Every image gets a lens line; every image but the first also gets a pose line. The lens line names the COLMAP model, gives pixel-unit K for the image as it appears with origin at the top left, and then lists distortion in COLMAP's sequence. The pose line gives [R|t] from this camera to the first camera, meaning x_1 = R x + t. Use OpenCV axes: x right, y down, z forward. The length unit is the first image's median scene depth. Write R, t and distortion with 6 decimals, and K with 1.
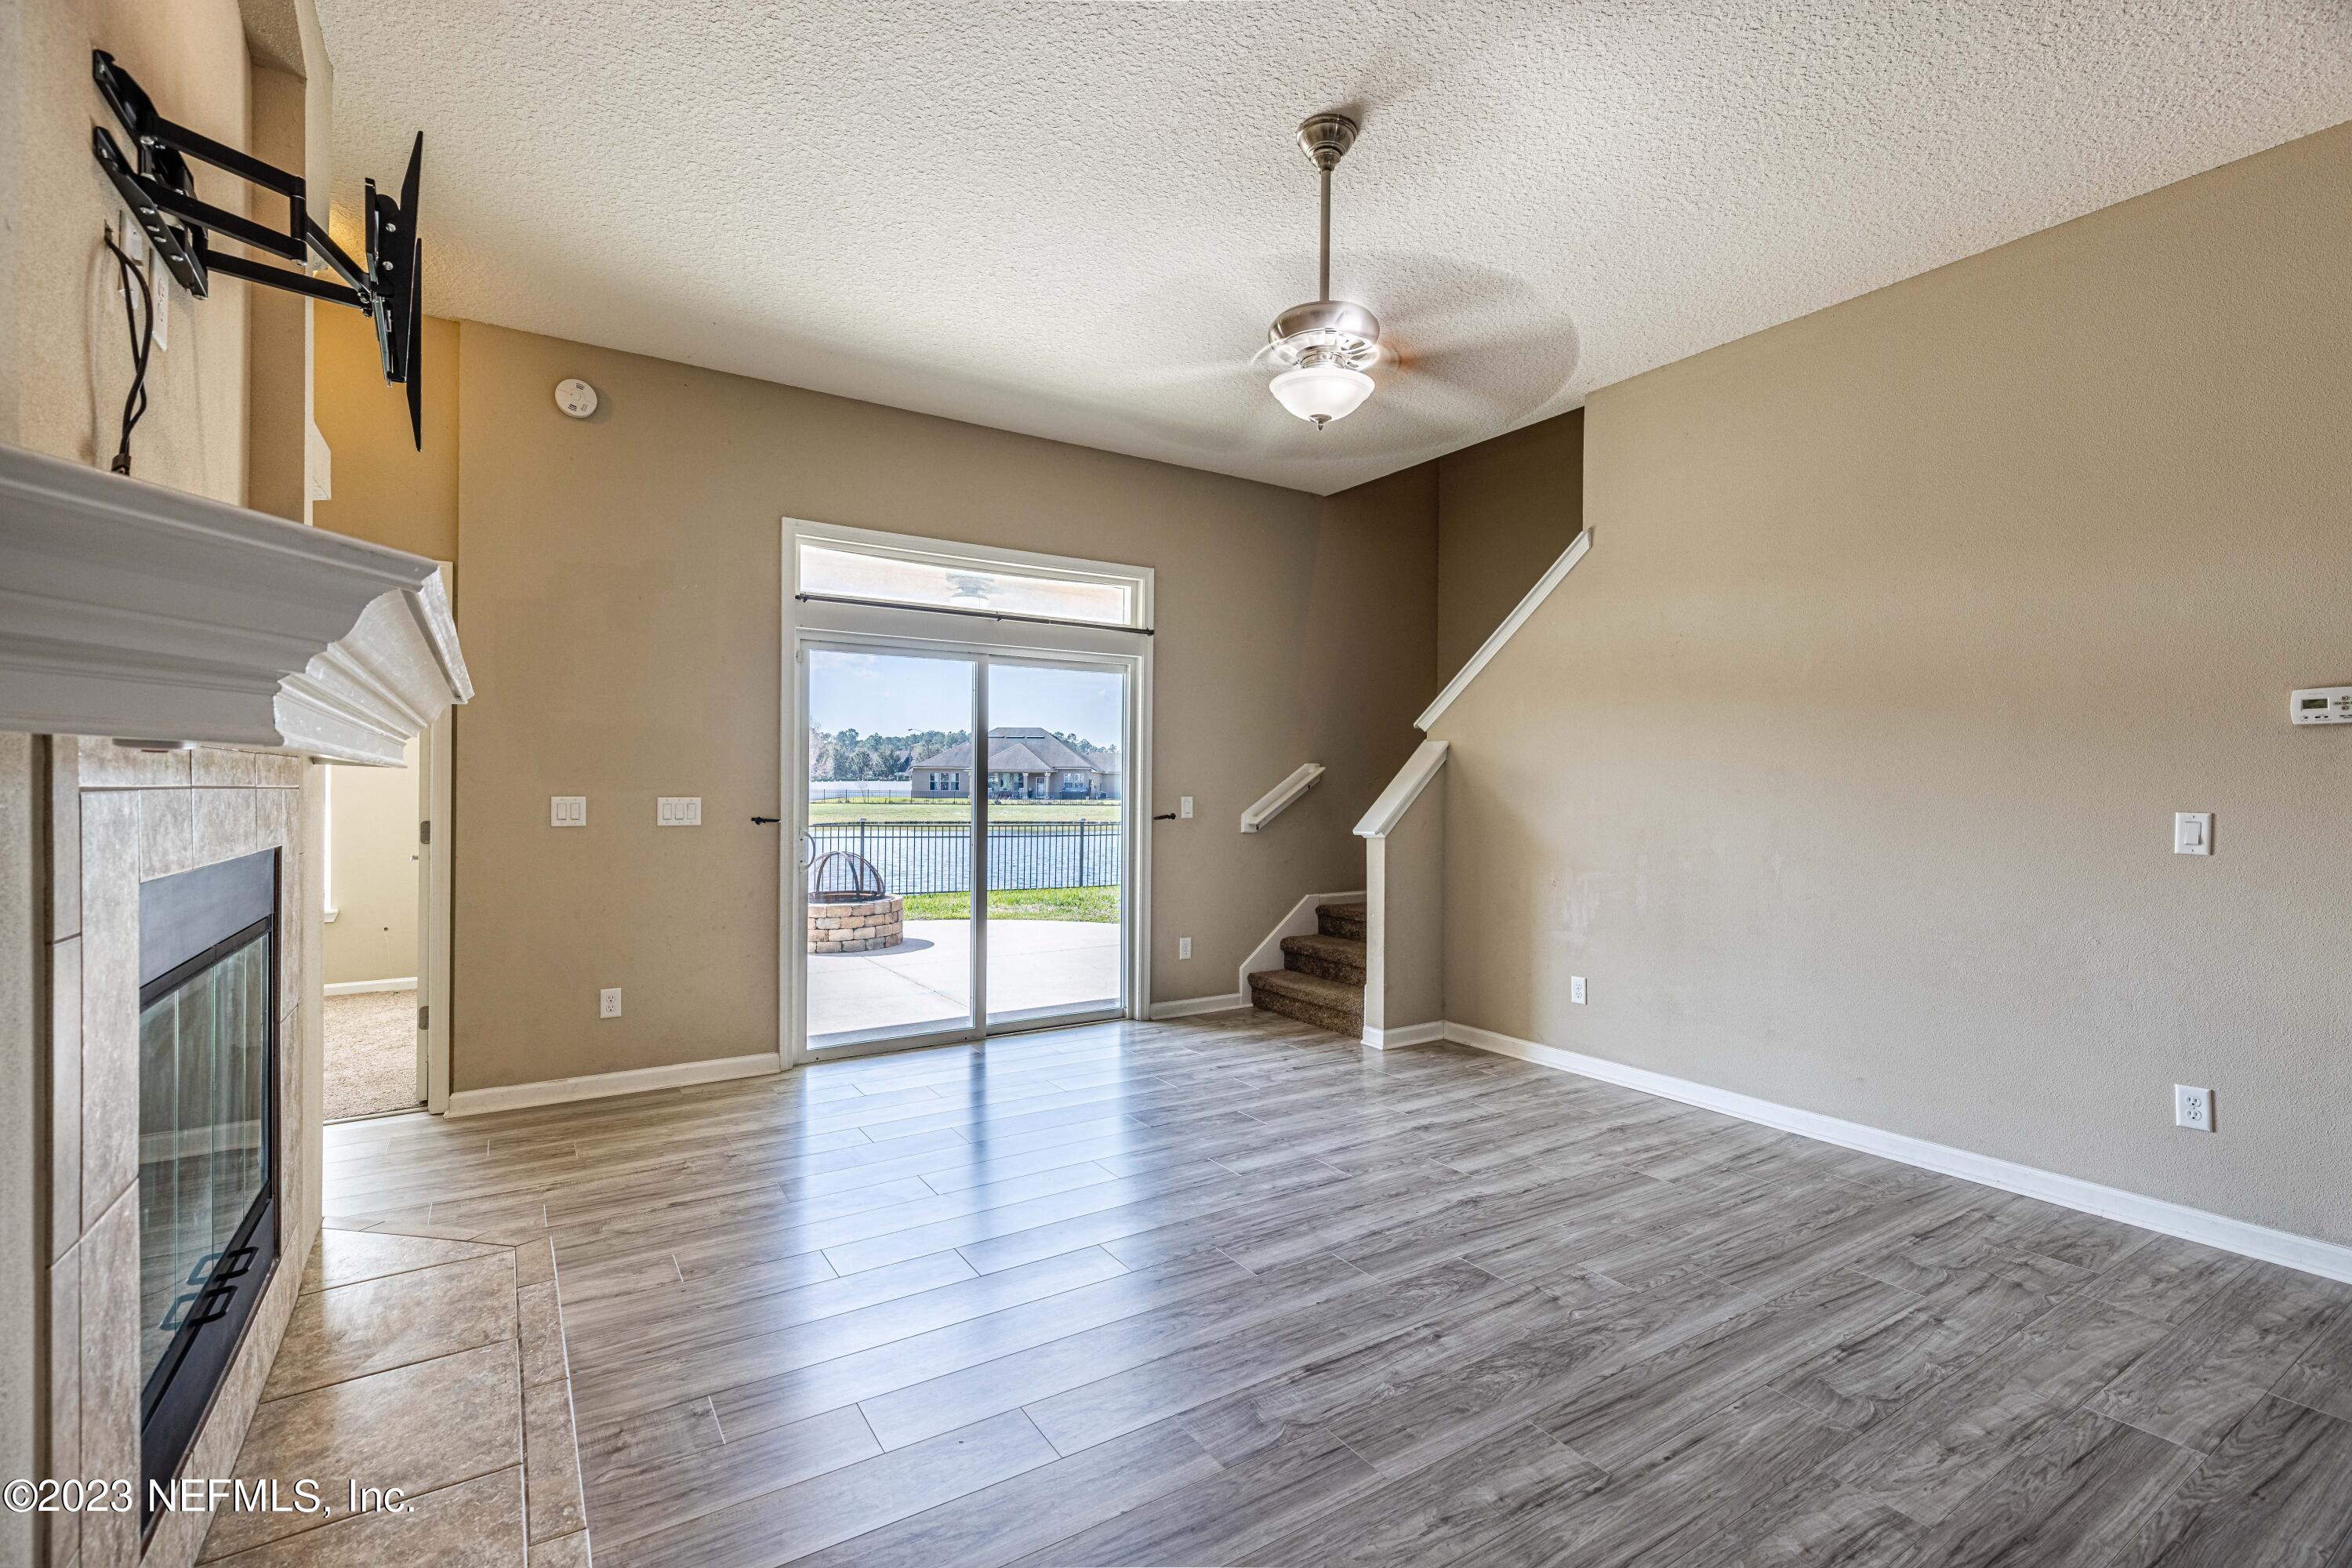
lens RADIAL K [[1063.4, 0, 1168.9], [0, 1063.4, 793.0], [0, 0, 1]] dist [0.017938, 0.000154]
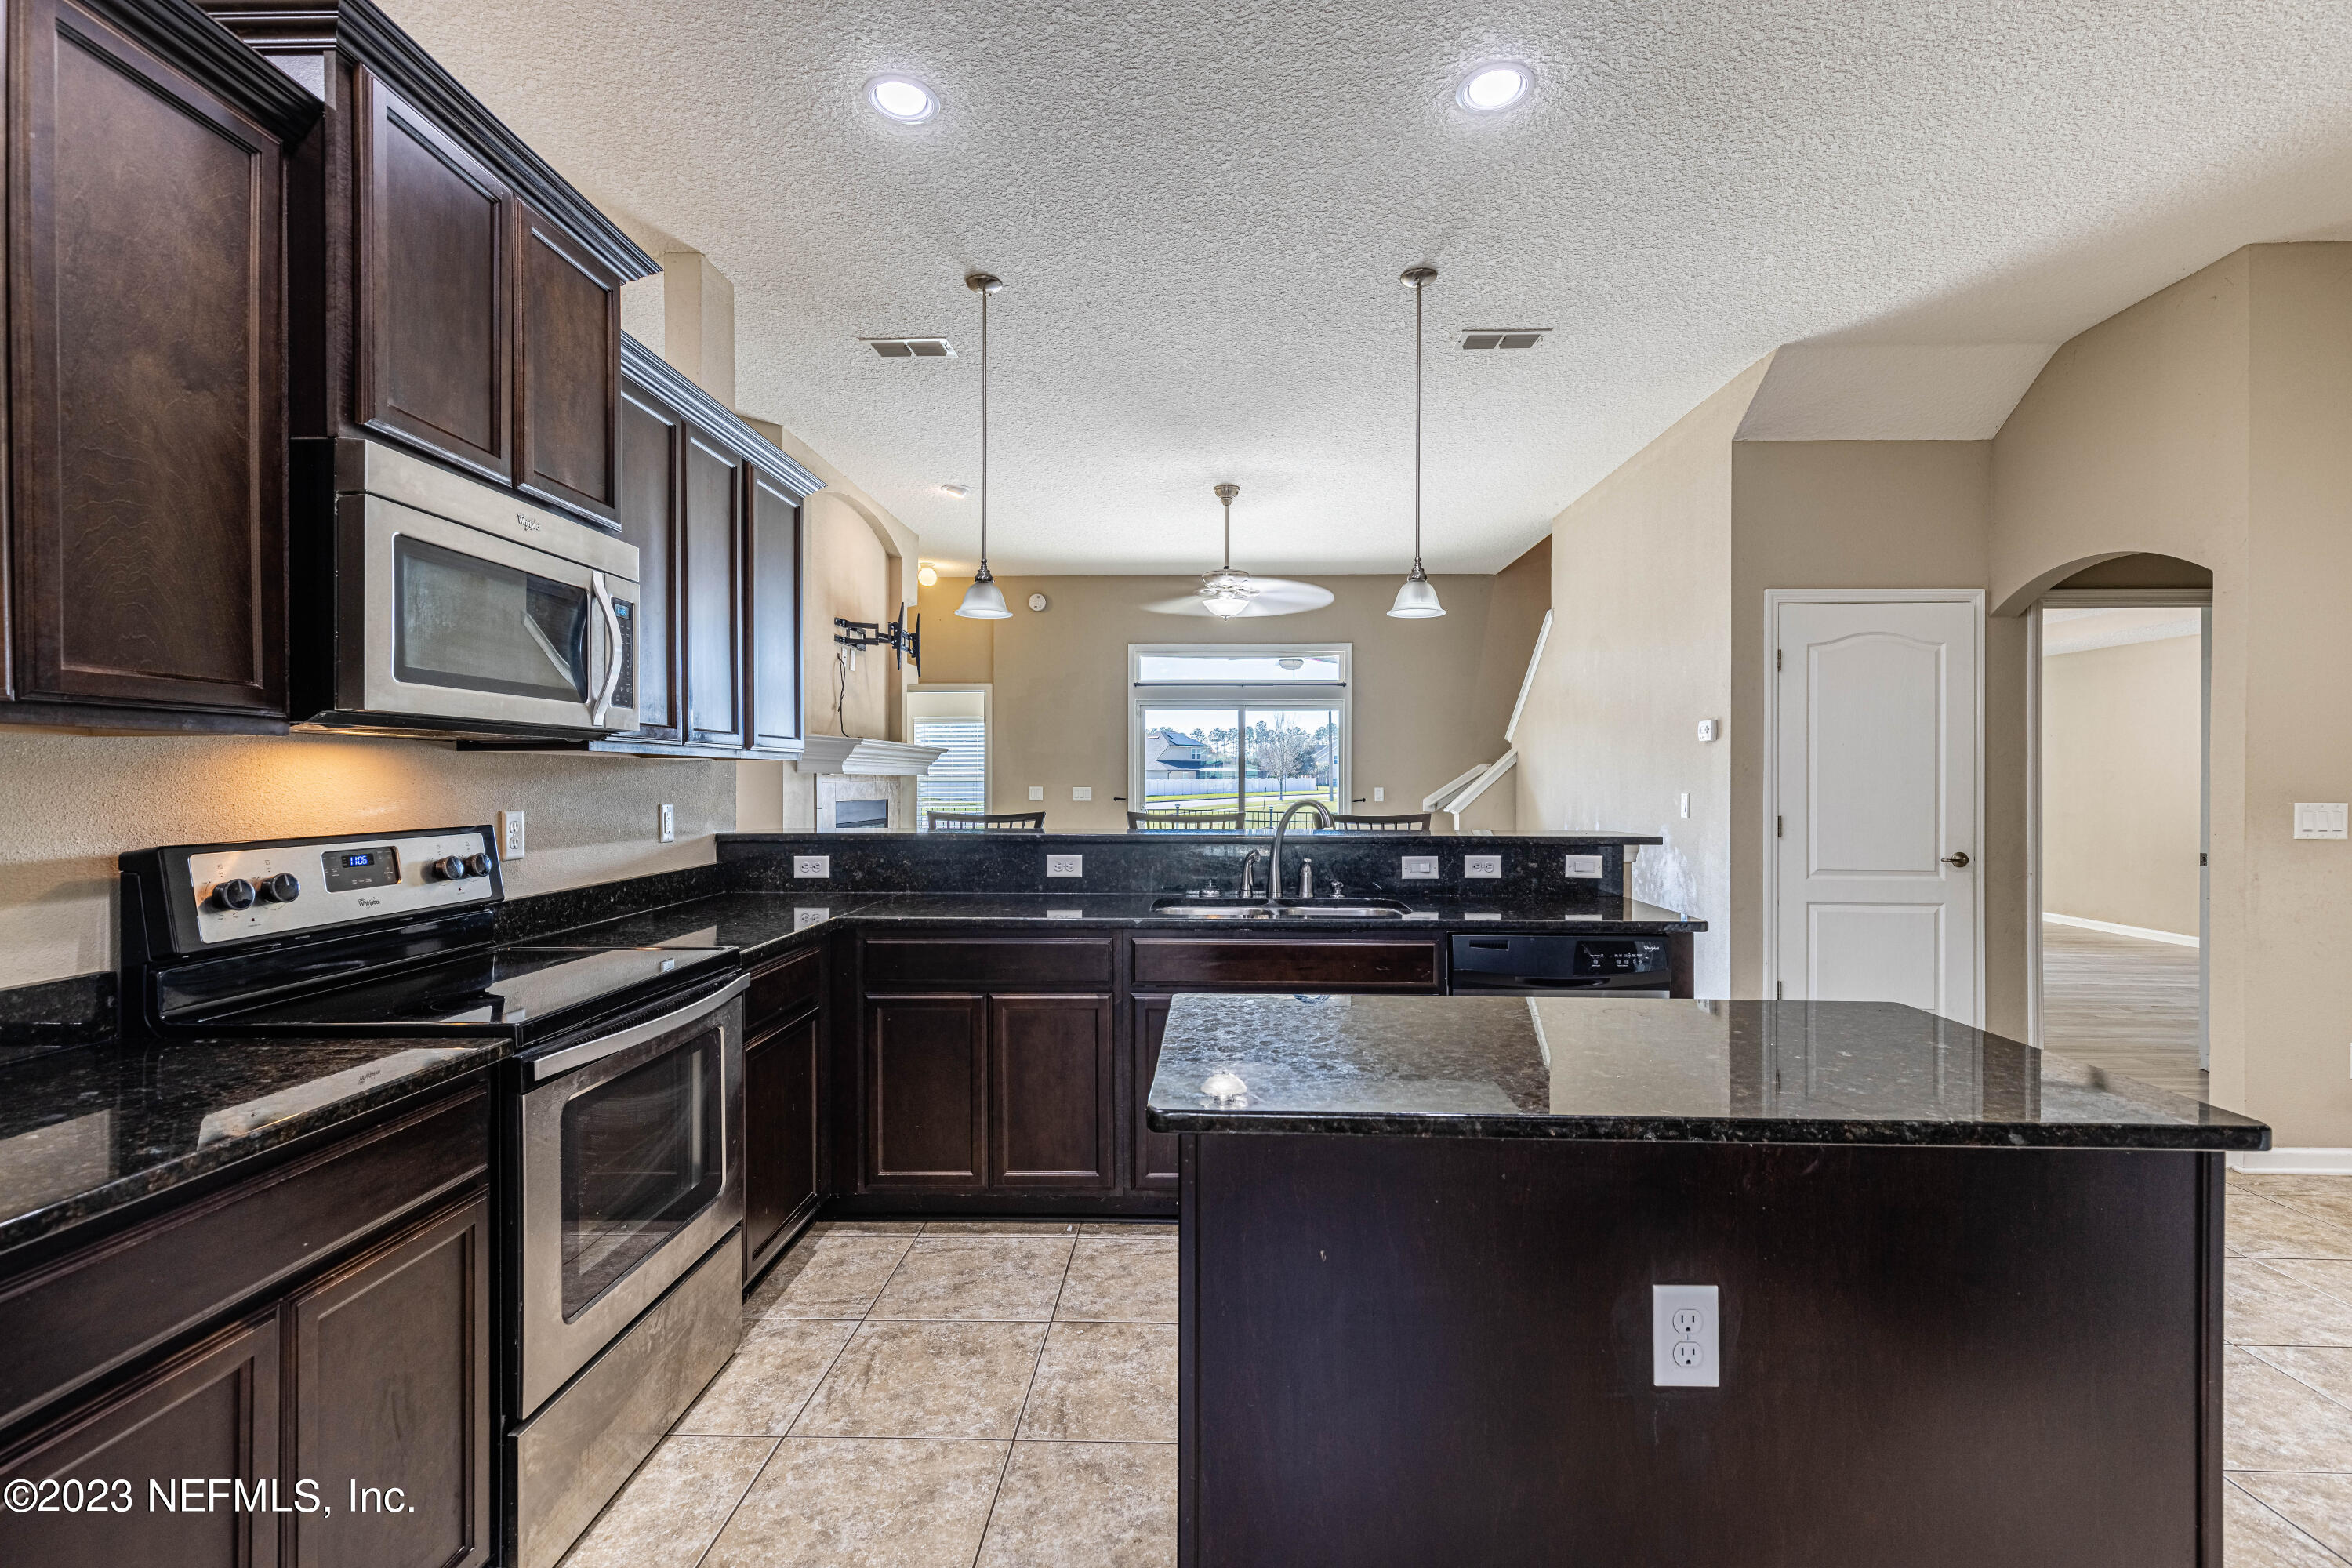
lens RADIAL K [[1063.4, 0, 1175.6], [0, 1063.4, 781.9], [0, 0, 1]] dist [0.017938, 0.000154]
pose [[0.825138, -0.007304, -0.564883, 0.728989], [0.004166, 0.999968, -0.006844, 0.005406], [0.564915, 0.003294, 0.825142, -0.497788]]
